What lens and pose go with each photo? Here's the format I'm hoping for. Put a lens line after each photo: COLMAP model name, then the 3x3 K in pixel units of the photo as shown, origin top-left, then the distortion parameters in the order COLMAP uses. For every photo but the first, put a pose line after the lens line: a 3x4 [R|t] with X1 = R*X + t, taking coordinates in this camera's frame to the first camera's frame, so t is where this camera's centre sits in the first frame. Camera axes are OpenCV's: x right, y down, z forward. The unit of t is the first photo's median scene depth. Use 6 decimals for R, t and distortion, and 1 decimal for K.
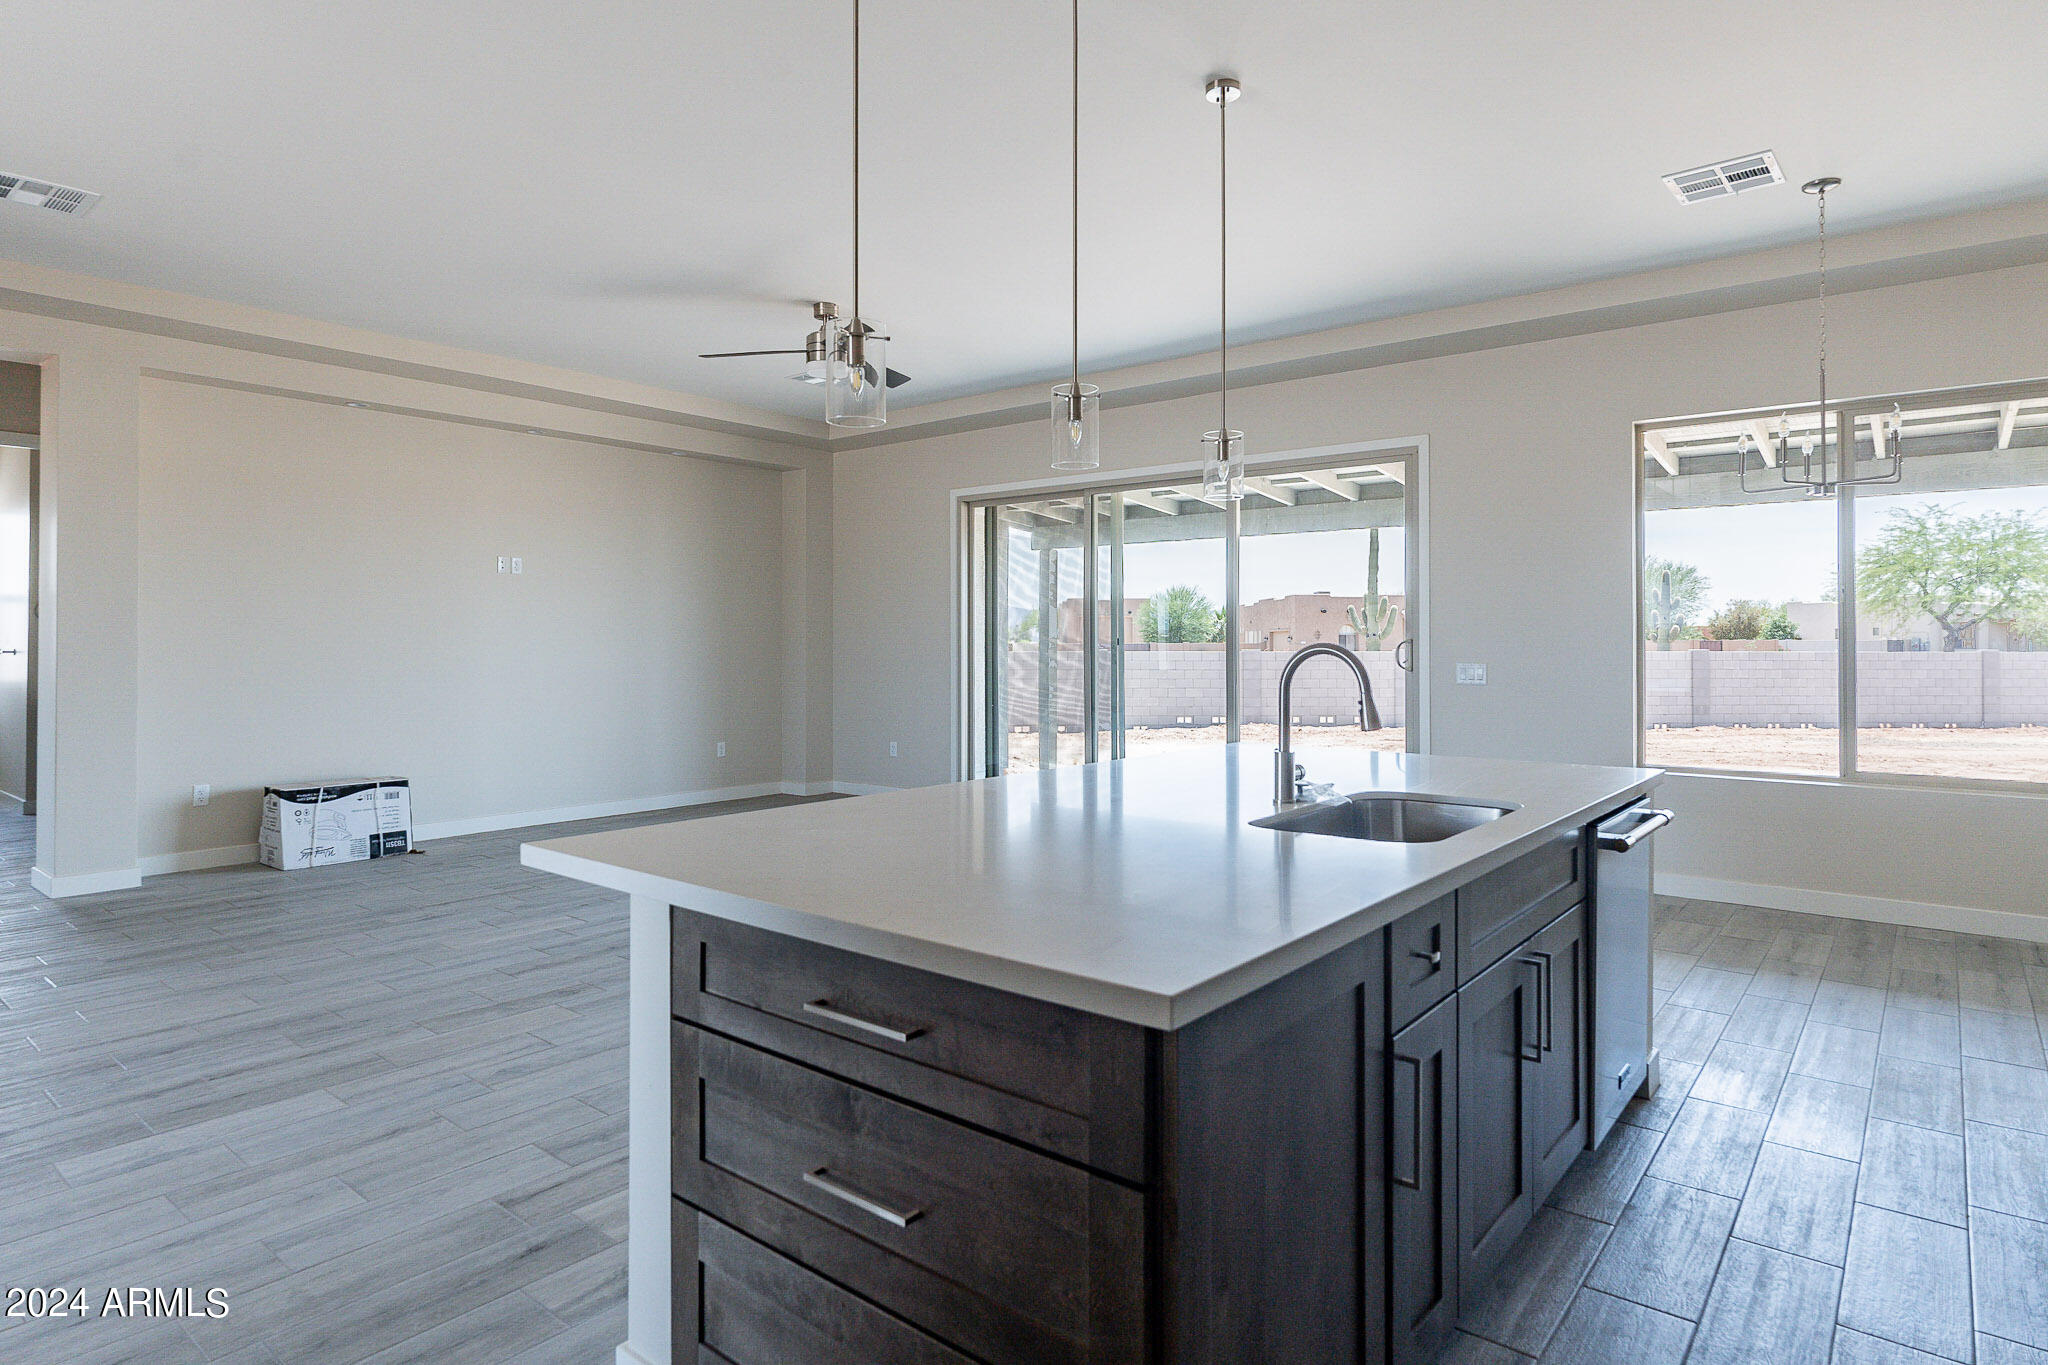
lens RADIAL K [[1122.2, 0, 1019.6], [0, 1122.2, 608.4], [0, 0, 1]] dist [0.000783, -0.002020]
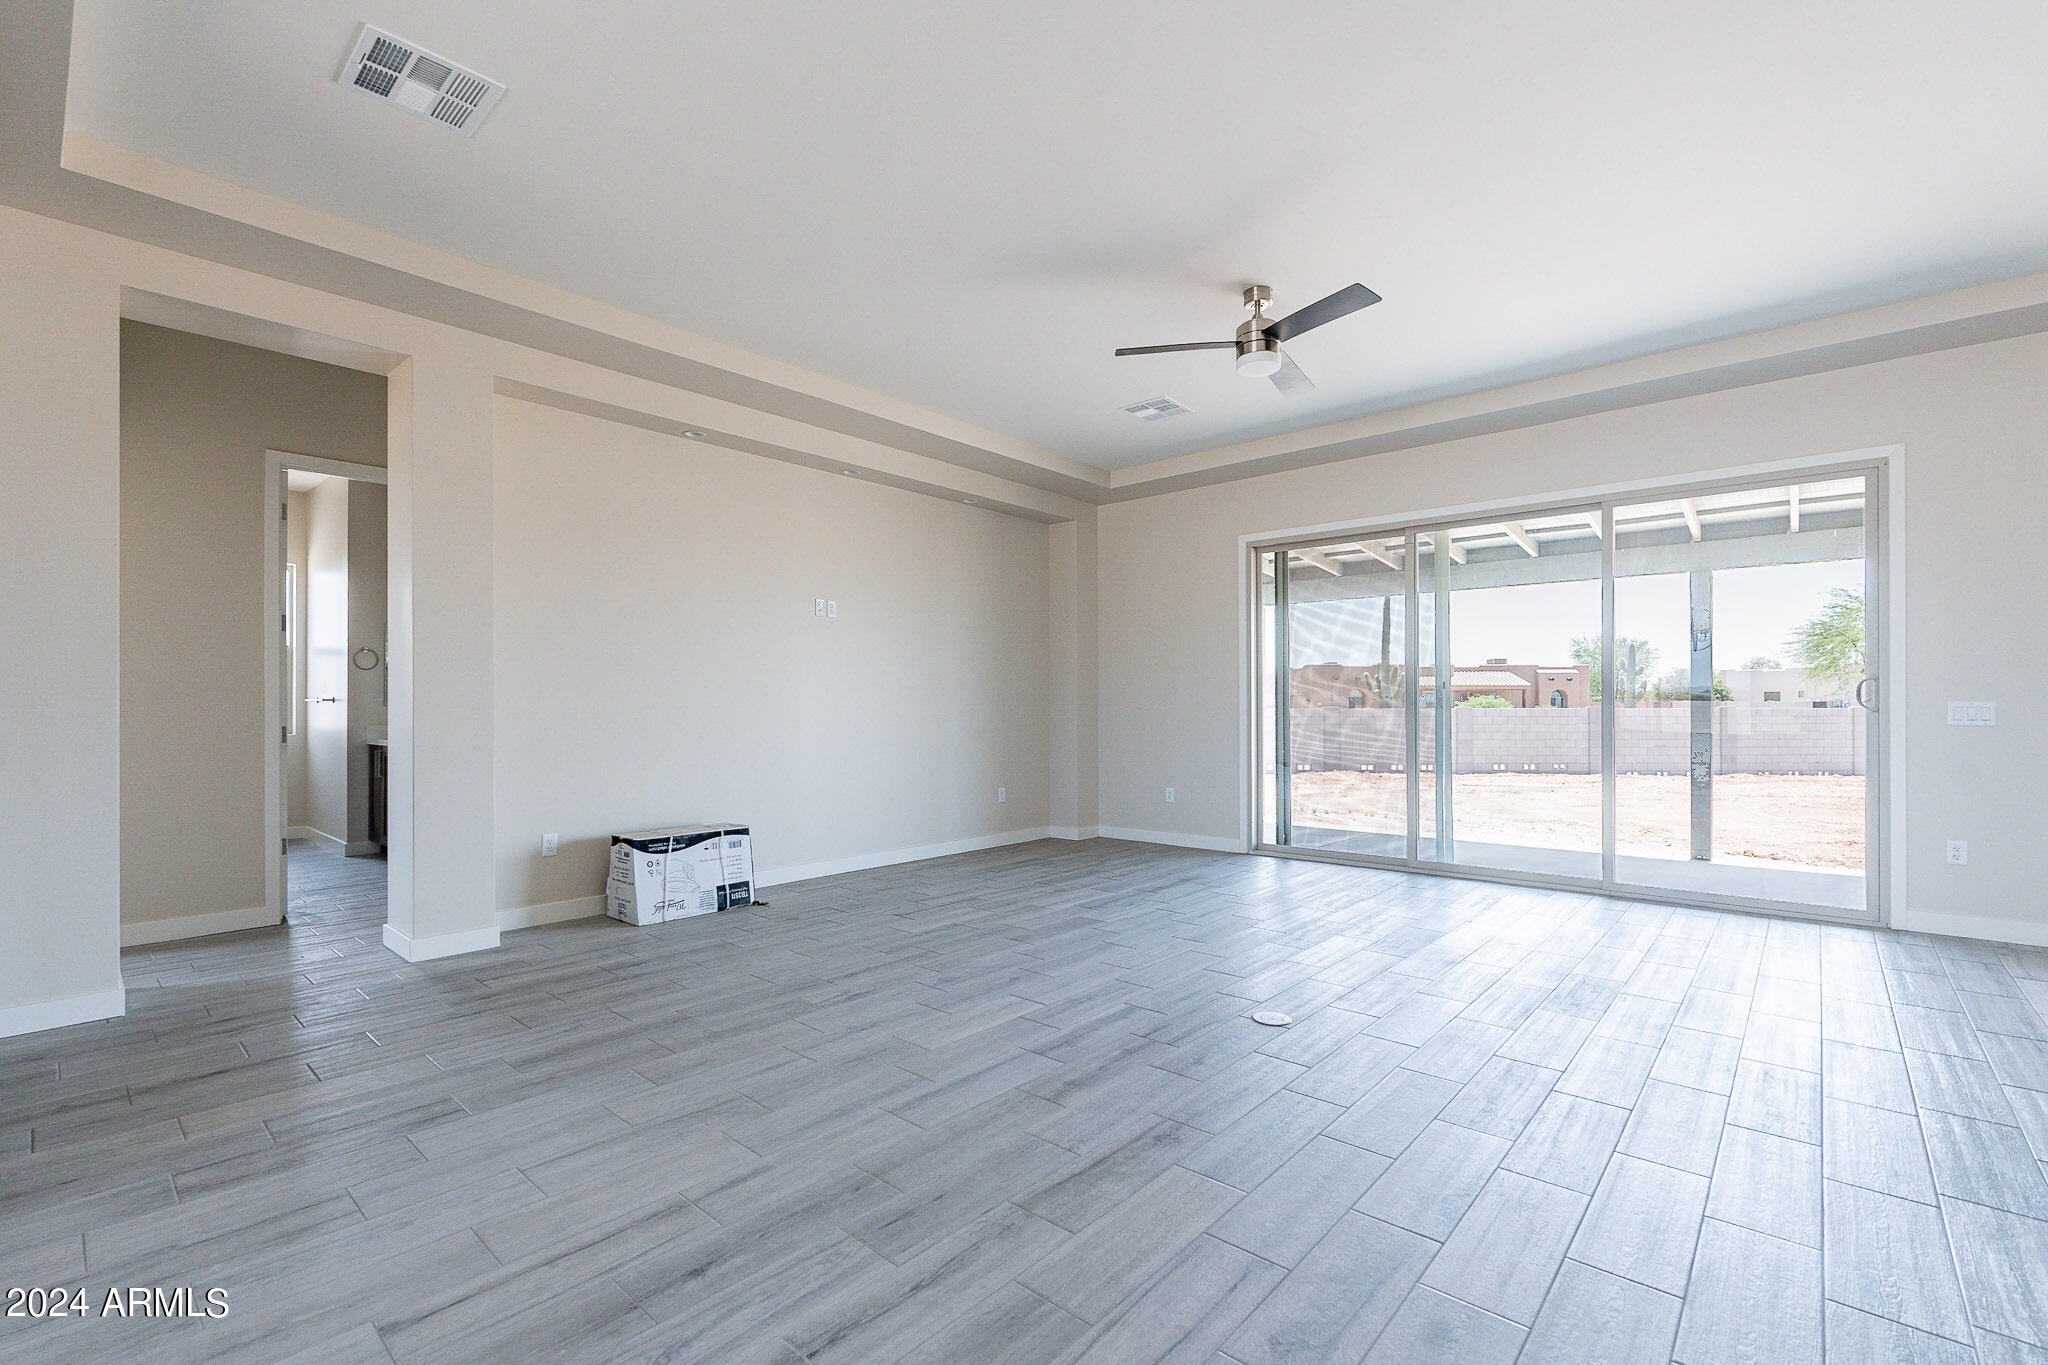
lens RADIAL K [[898.1, 0, 1024.8], [0, 898.1, 689.5], [0, 0, 1]] dist [-0.006139, 0.000306]
pose [[0.999090, -0.001080, -0.042636, -0.285888], [0.001637, 0.999914, 0.013029, 0.026770], [0.042618, -0.013087, 0.999006, 0.257533]]
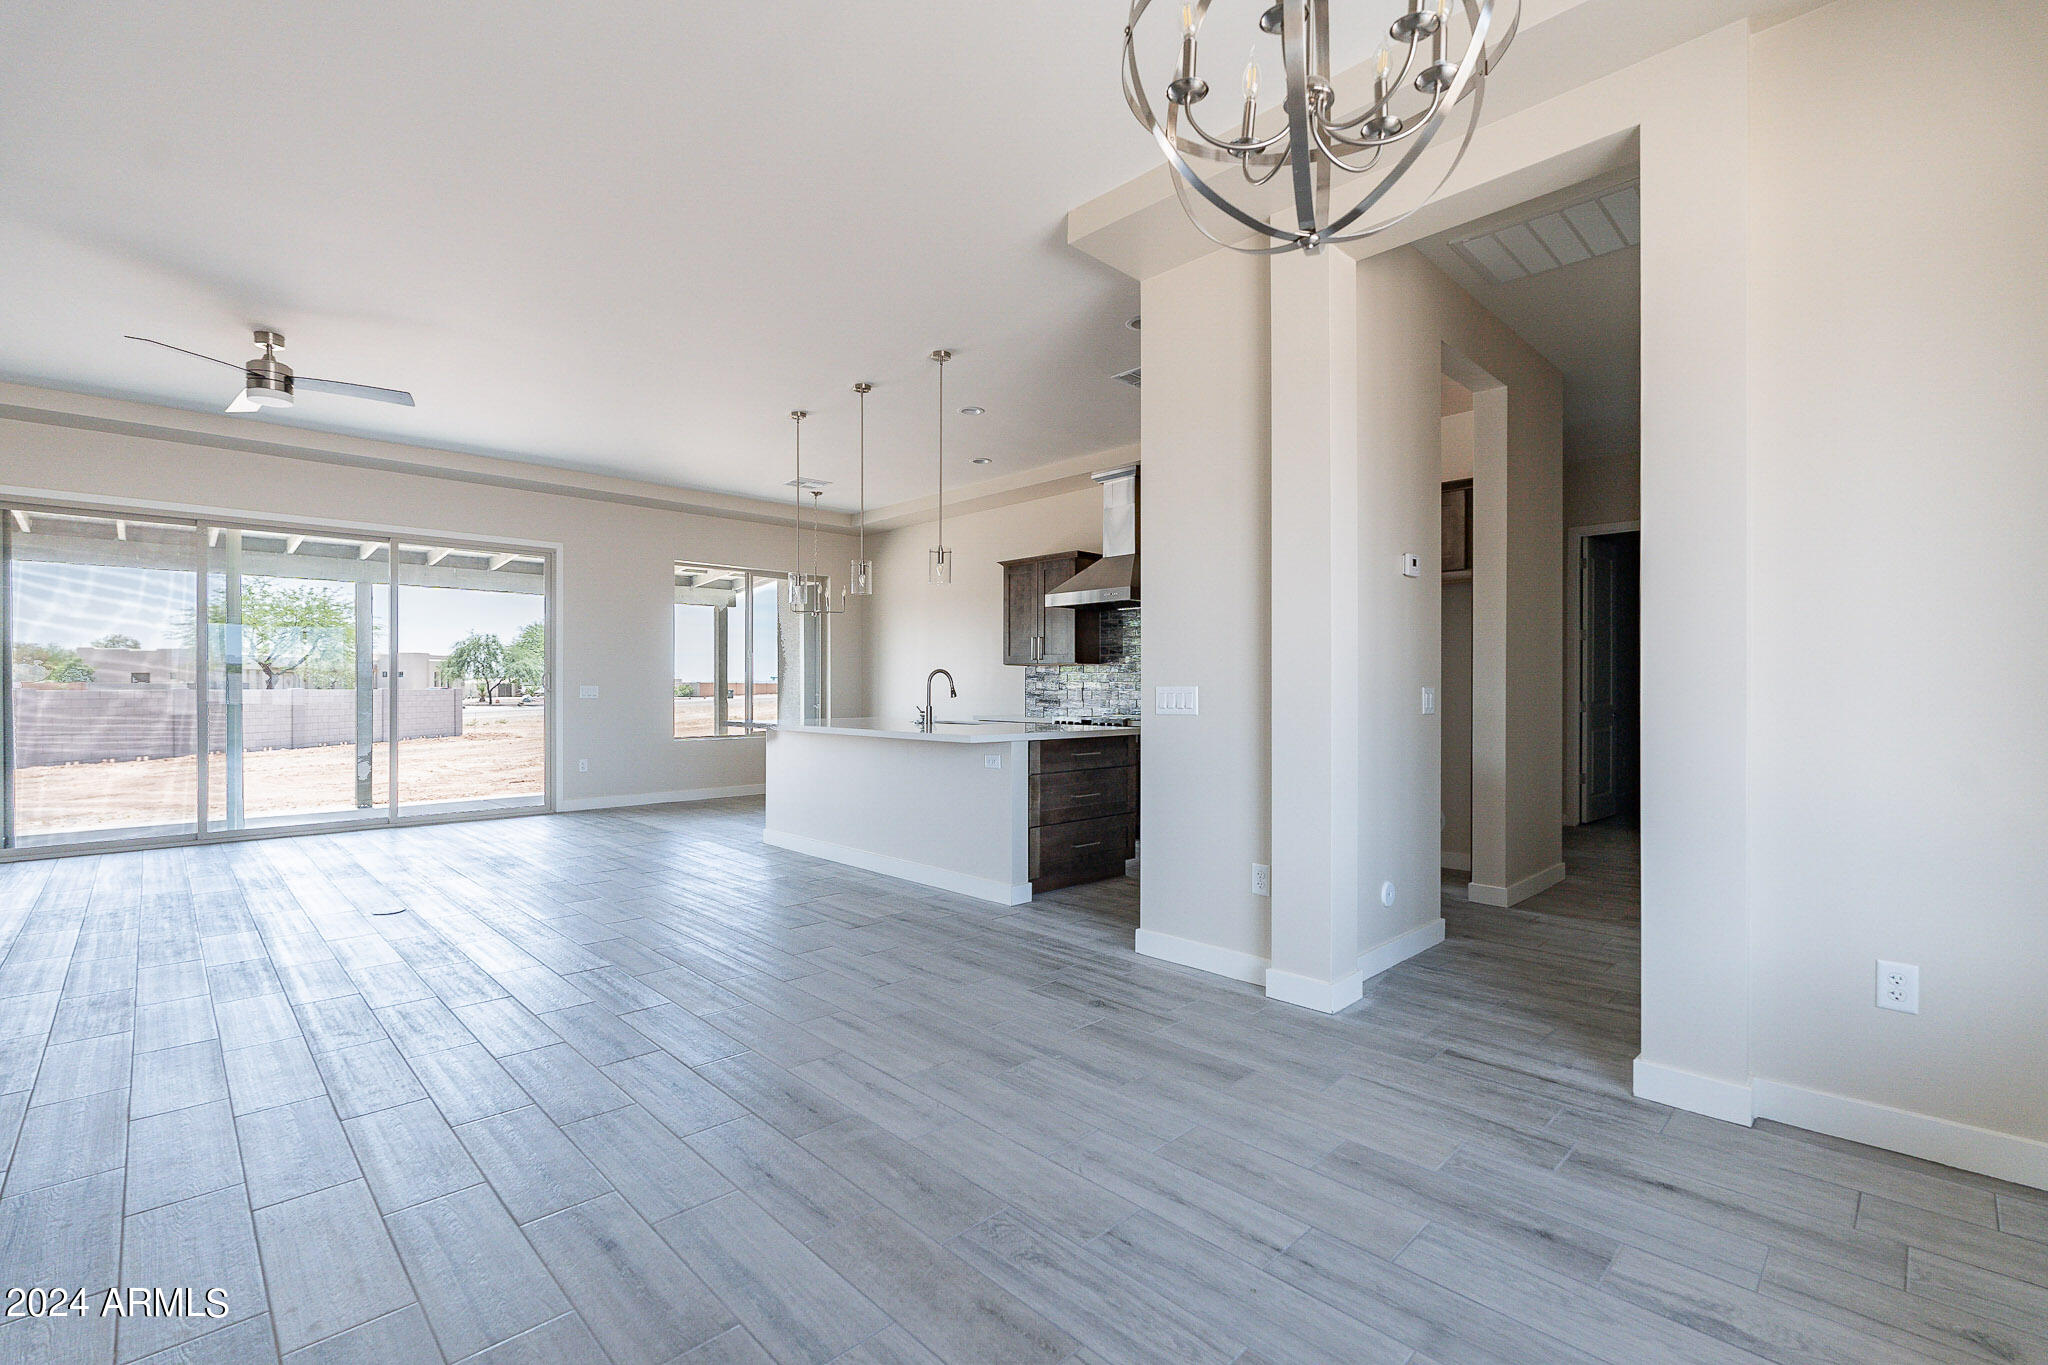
lens RADIAL K [[898.1, 0, 1023.0], [0, 898.1, 686.5], [0, 0, 1]] dist [-0.006139, 0.000306]
pose [[0.117724, -0.000592, 0.993046, -0.790700], [-0.030198, 0.999535, 0.004176, 0.022151], [-0.992587, -0.030479, 0.117652, 0.189195]]
